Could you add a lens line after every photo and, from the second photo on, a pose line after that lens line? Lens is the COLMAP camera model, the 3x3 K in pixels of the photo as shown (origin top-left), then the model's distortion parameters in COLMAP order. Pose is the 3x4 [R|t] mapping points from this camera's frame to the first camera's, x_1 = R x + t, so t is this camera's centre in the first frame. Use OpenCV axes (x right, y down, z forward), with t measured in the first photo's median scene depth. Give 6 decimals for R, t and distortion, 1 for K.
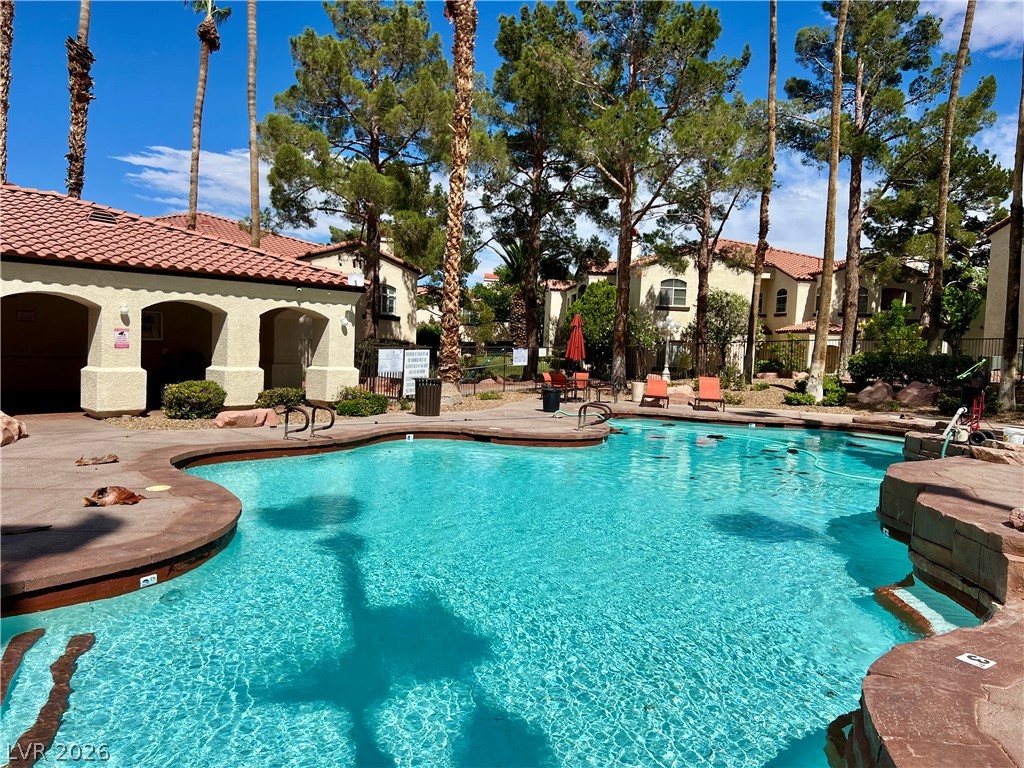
lens RADIAL K [[773.6, 0, 512.0], [0, 773.6, 384.0], [0, 0, 1]] dist [0.062426, -0.037976]
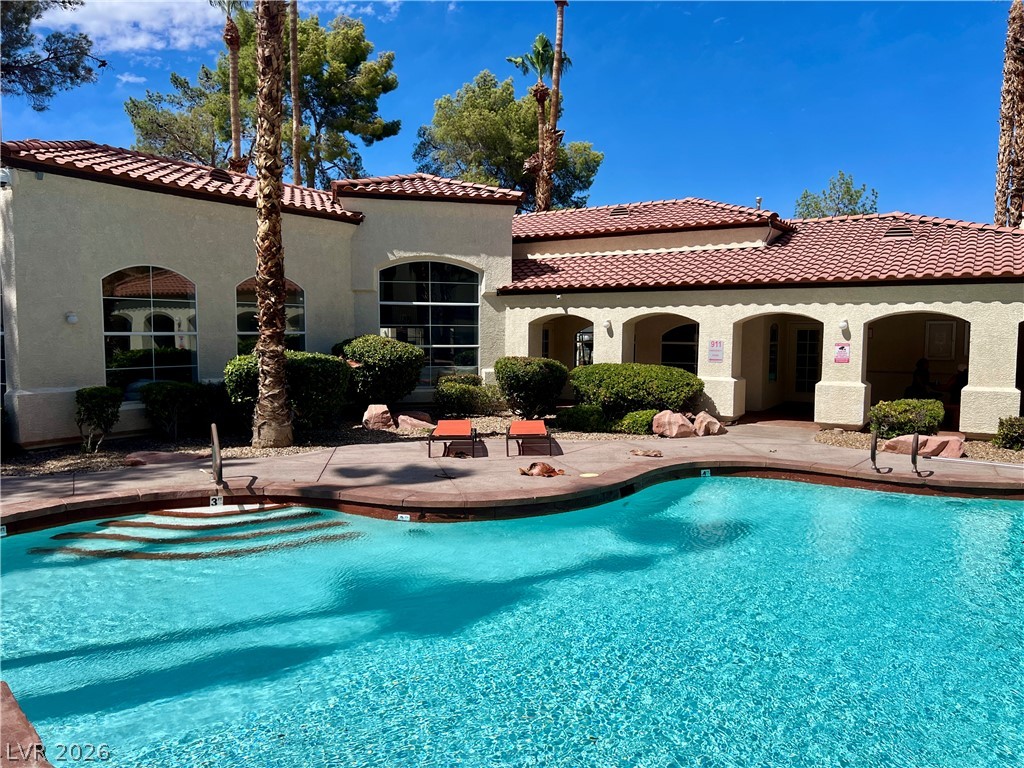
lens RADIAL K [[773.6, 0, 512.0], [0, 773.6, 384.0], [0, 0, 1]] dist [0.062426, -0.037976]
pose [[0.275908, 0.031236, -0.960676, 0.358516], [-0.061582, 0.997993, 0.014763, -0.006760], [0.959209, 0.055087, 0.277278, 0.315288]]
